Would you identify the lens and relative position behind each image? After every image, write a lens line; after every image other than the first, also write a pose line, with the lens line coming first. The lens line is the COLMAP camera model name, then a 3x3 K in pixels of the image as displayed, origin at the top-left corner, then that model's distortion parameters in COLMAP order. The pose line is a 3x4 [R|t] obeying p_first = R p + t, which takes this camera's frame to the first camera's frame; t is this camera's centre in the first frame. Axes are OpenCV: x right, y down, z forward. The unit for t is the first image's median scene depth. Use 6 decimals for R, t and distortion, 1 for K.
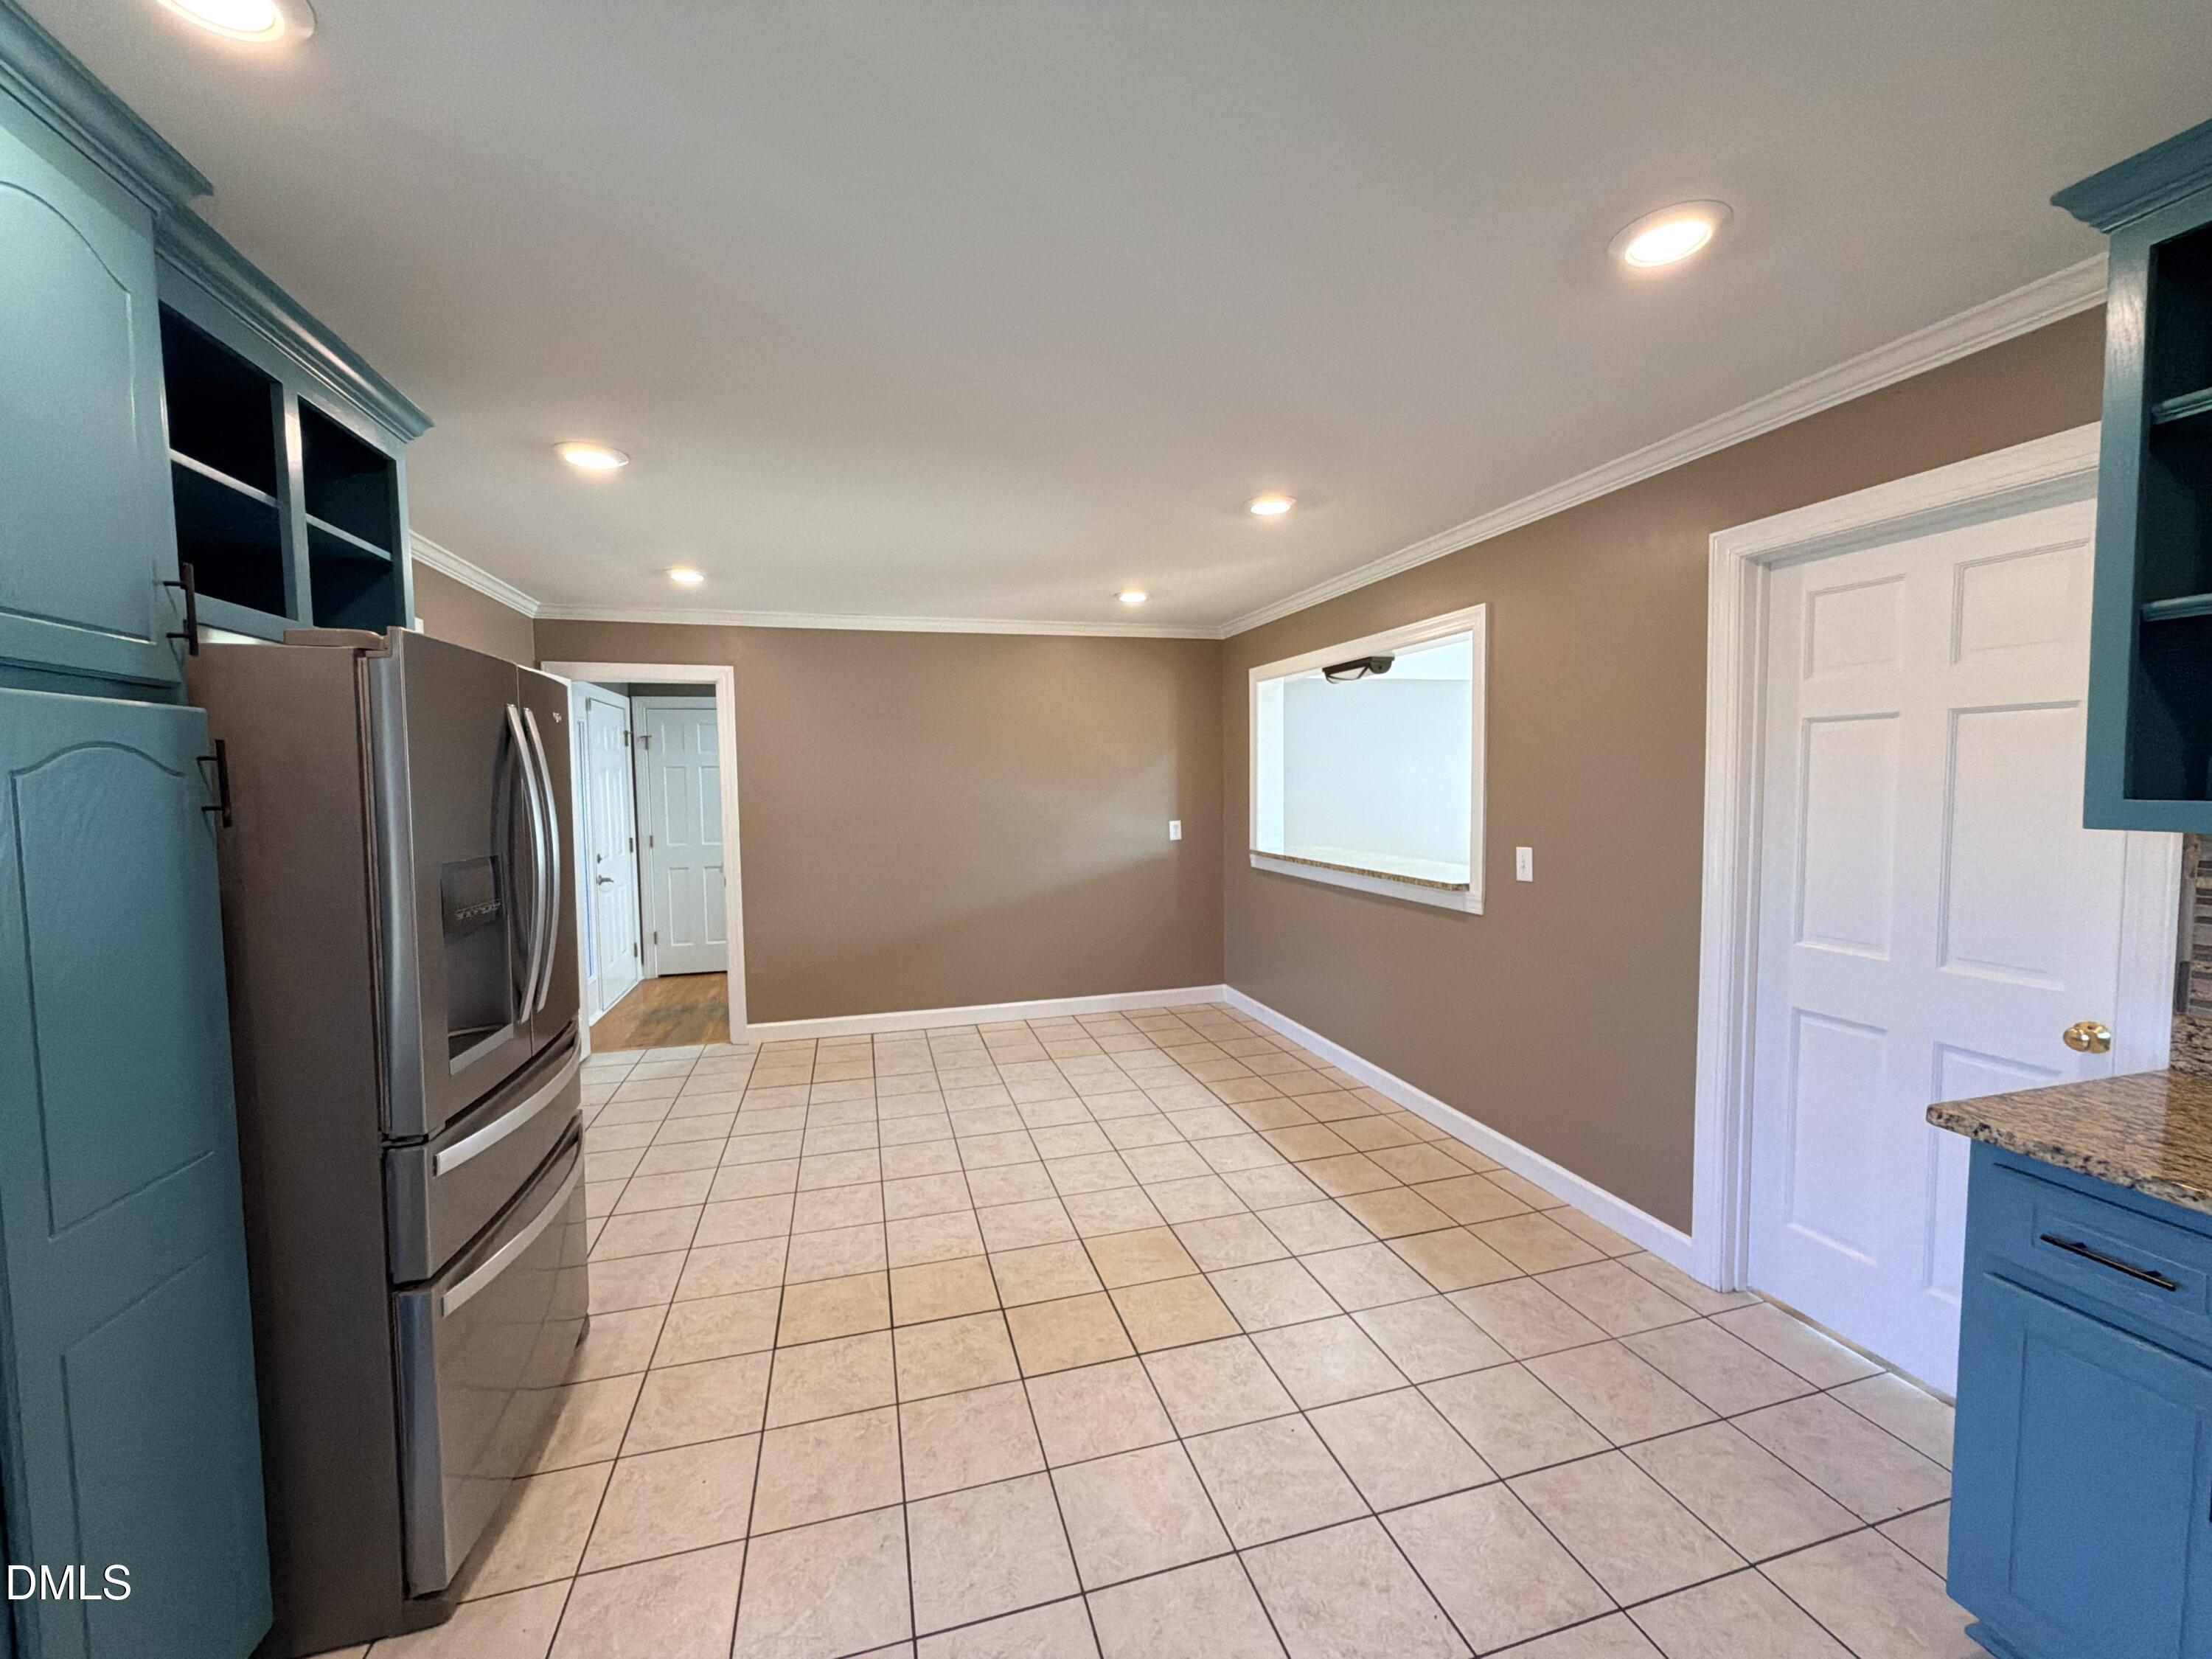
lens RADIAL K [[886.7, 0, 1101.6], [0, 886.7, 832.8], [0, 0, 1]] dist [0.000951, 0.000060]
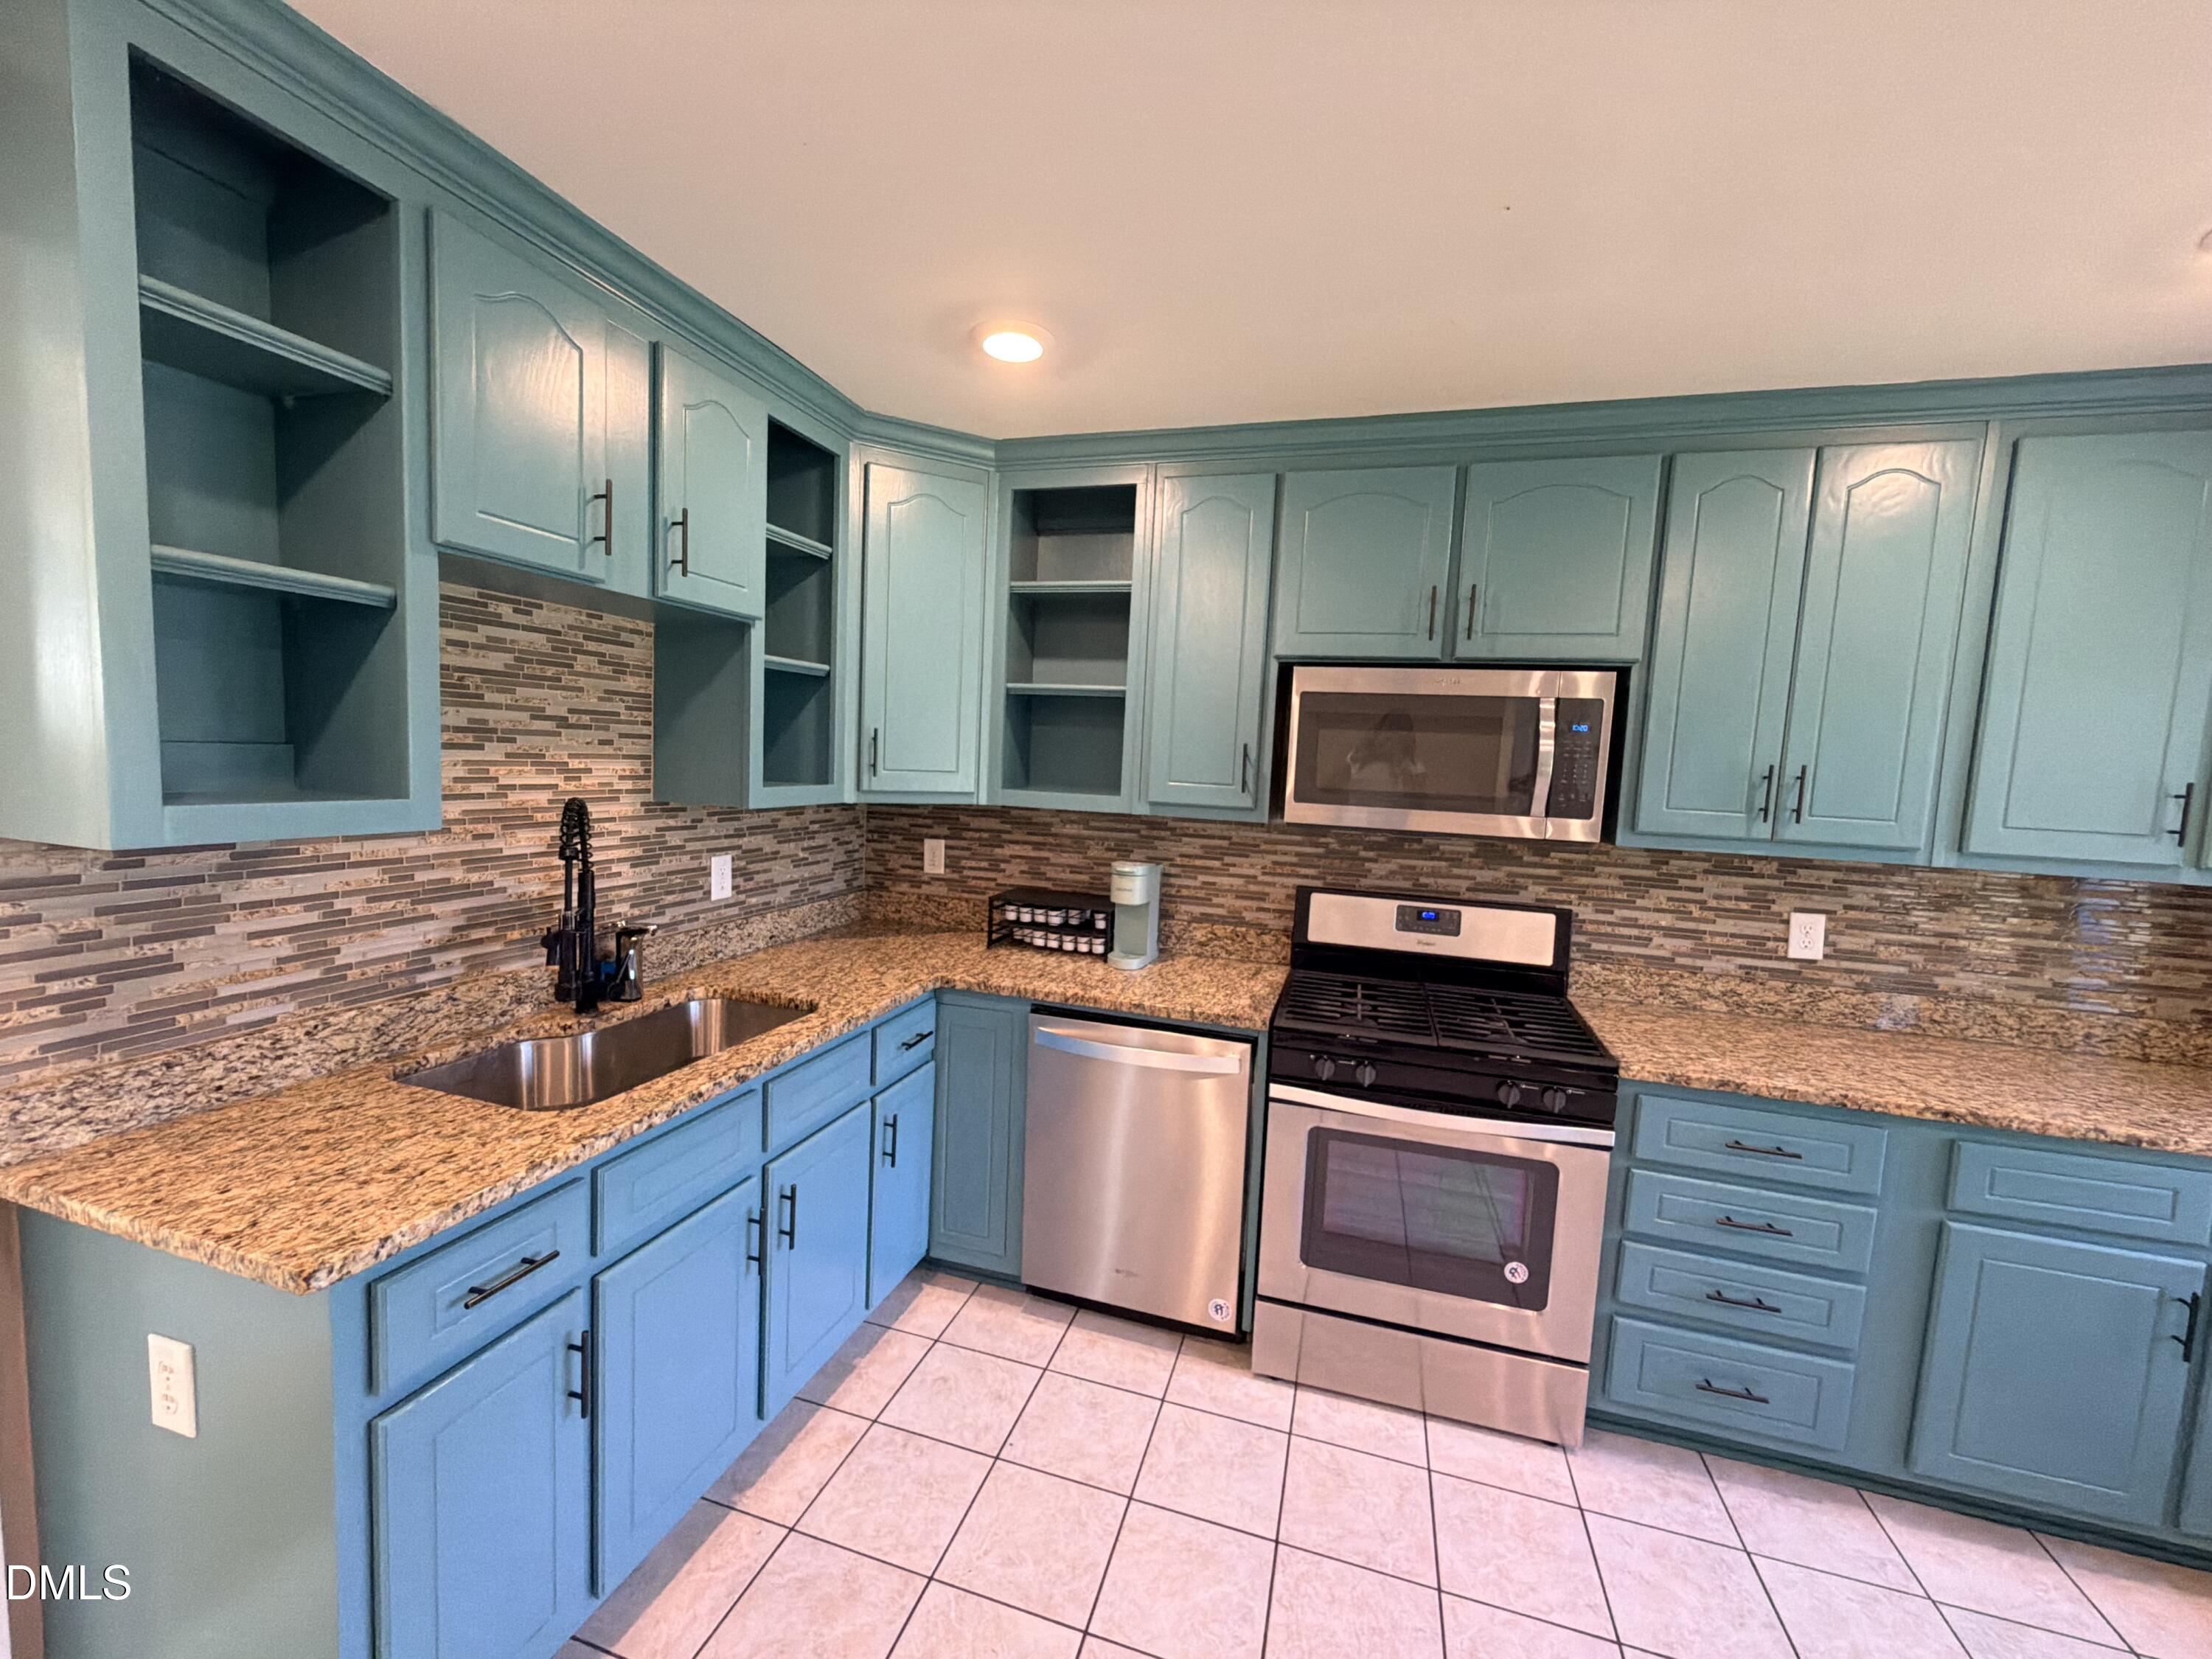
lens RADIAL K [[886.7, 0, 1100.3], [0, 886.7, 831.7], [0, 0, 1]] dist [0.000951, 0.000060]
pose [[-0.842256, -0.072860, 0.534132, 0.072151], [-0.003204, 0.991483, 0.130193, -0.112935], [-0.539068, 0.107944, -0.835316, 1.145525]]
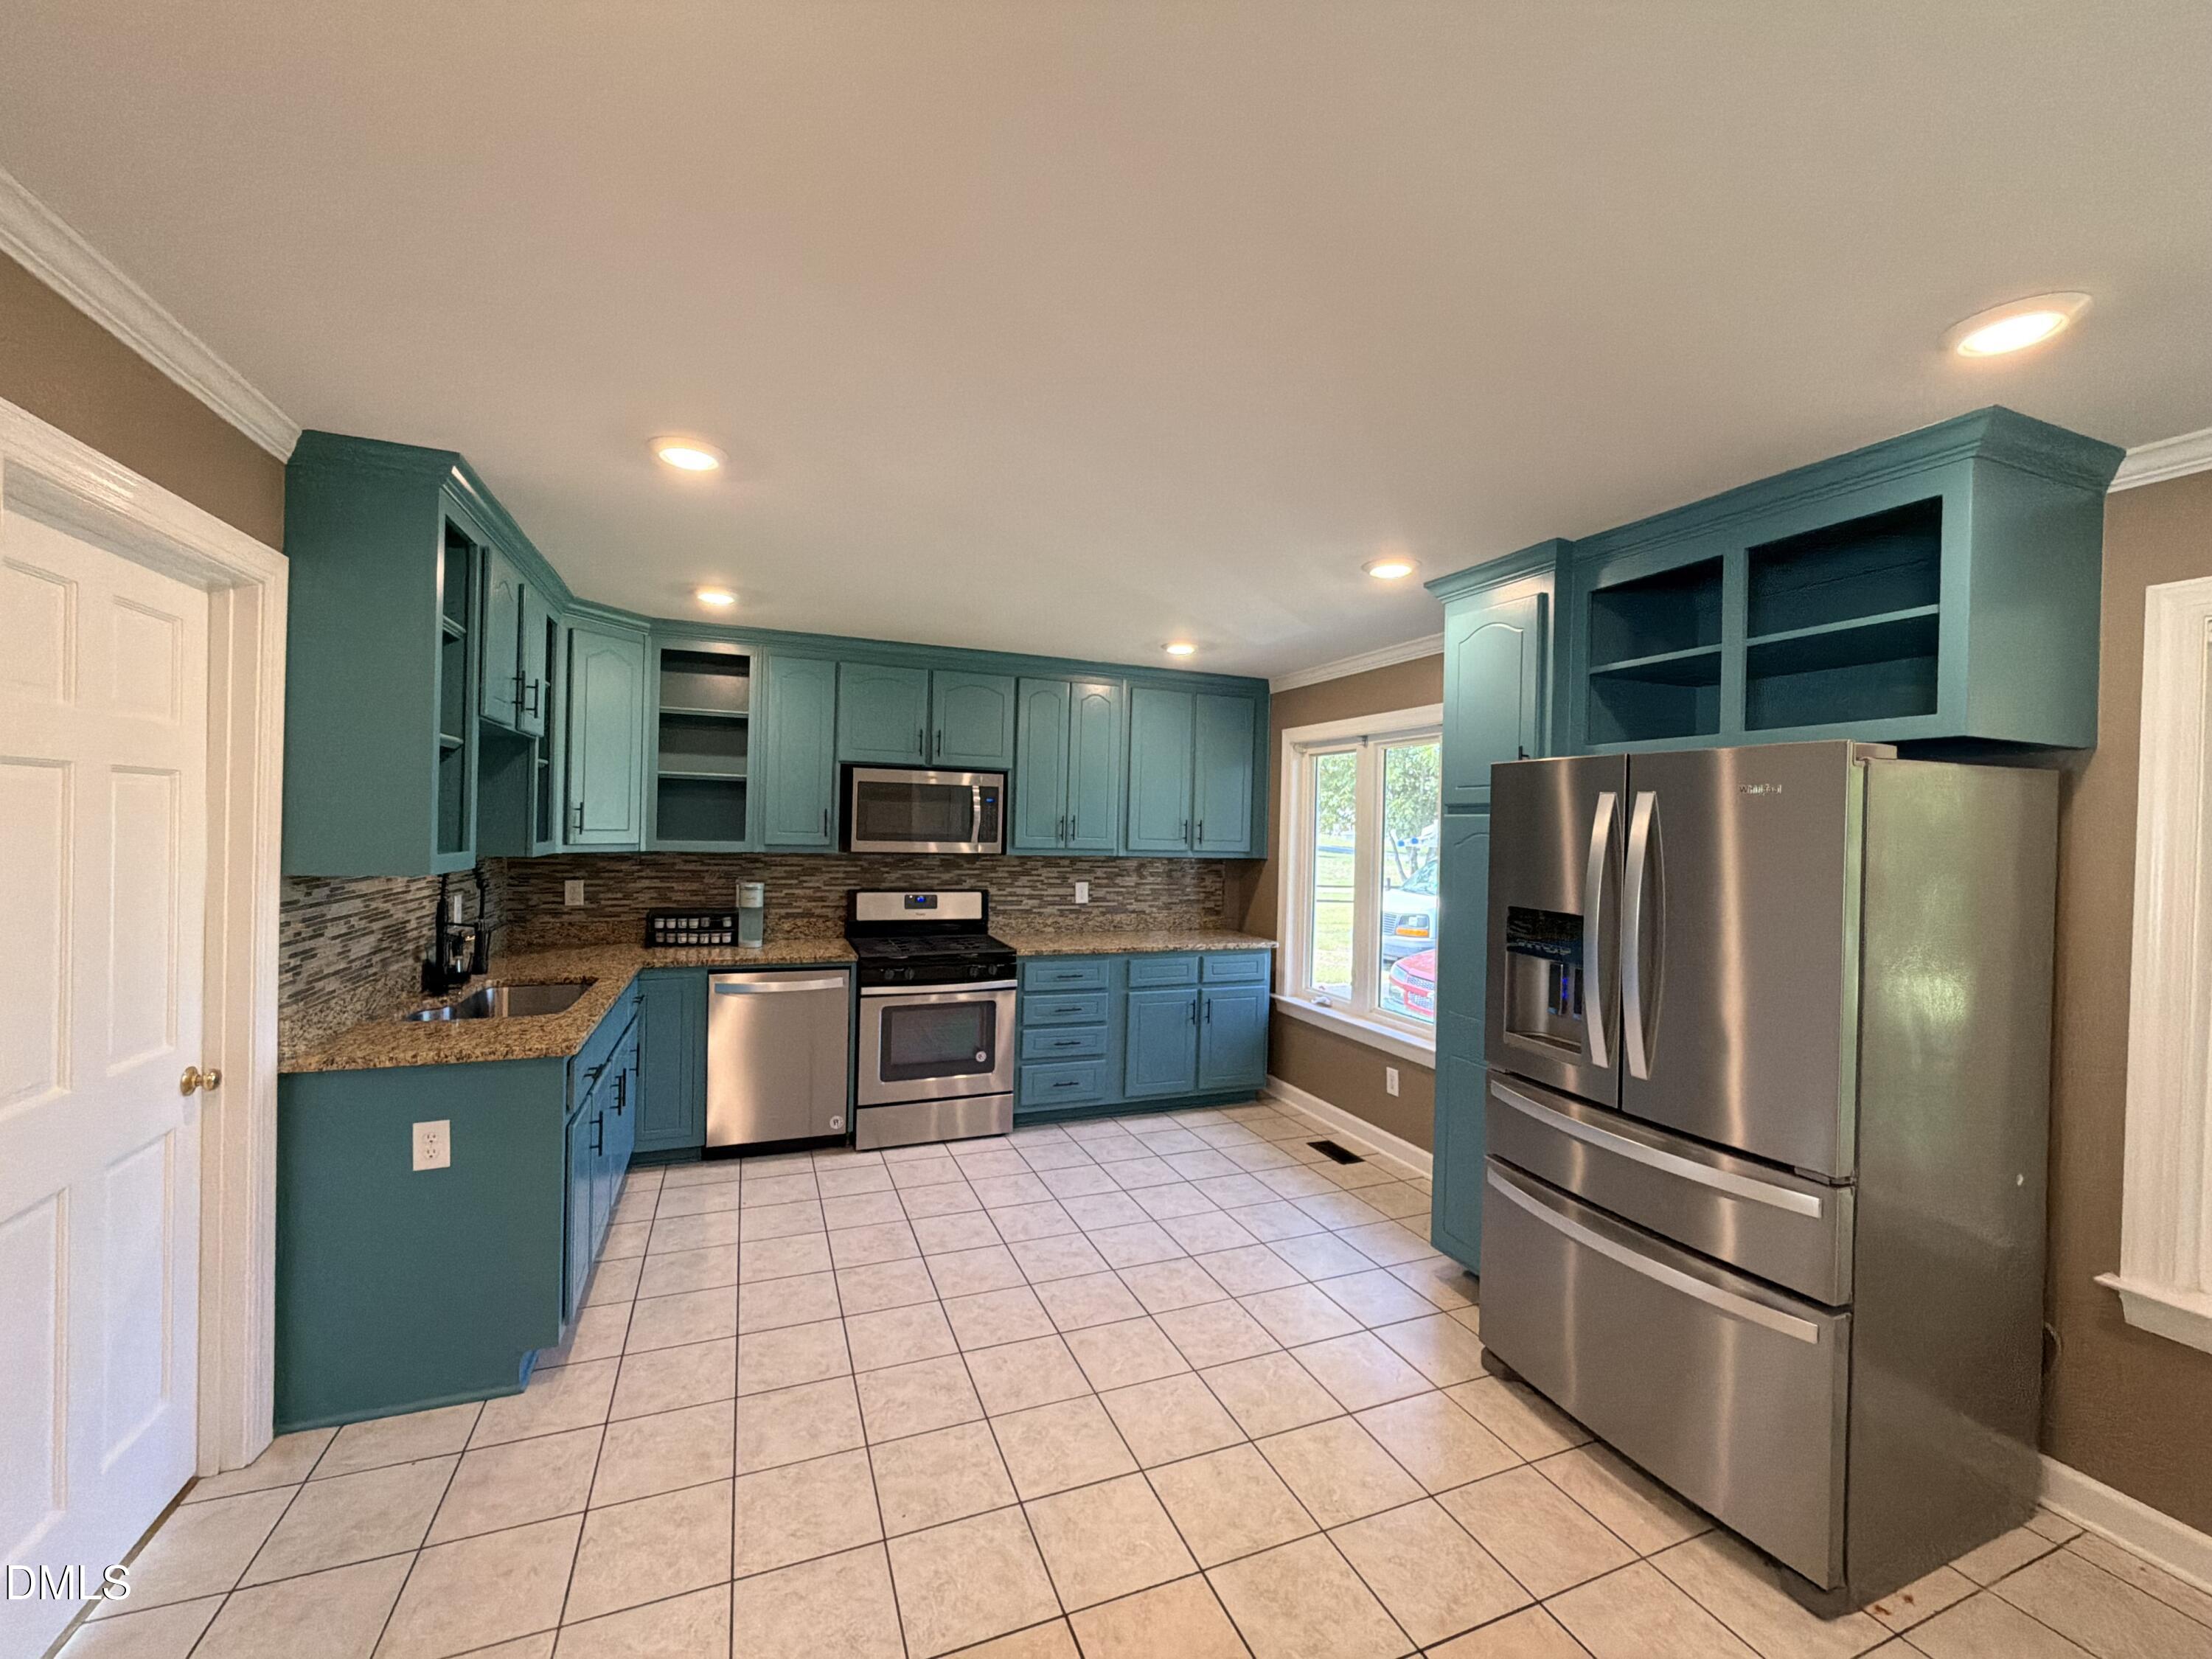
lens RADIAL K [[886.7, 0, 1104.0], [0, 886.7, 827.6], [0, 0, 1]] dist [0.000951, 0.000060]
pose [[-0.993768, -0.010814, -0.110940, 0.141298], [-0.017887, 0.997856, 0.062956, -0.196950], [0.110021, 0.064548, -0.991831, 2.556695]]
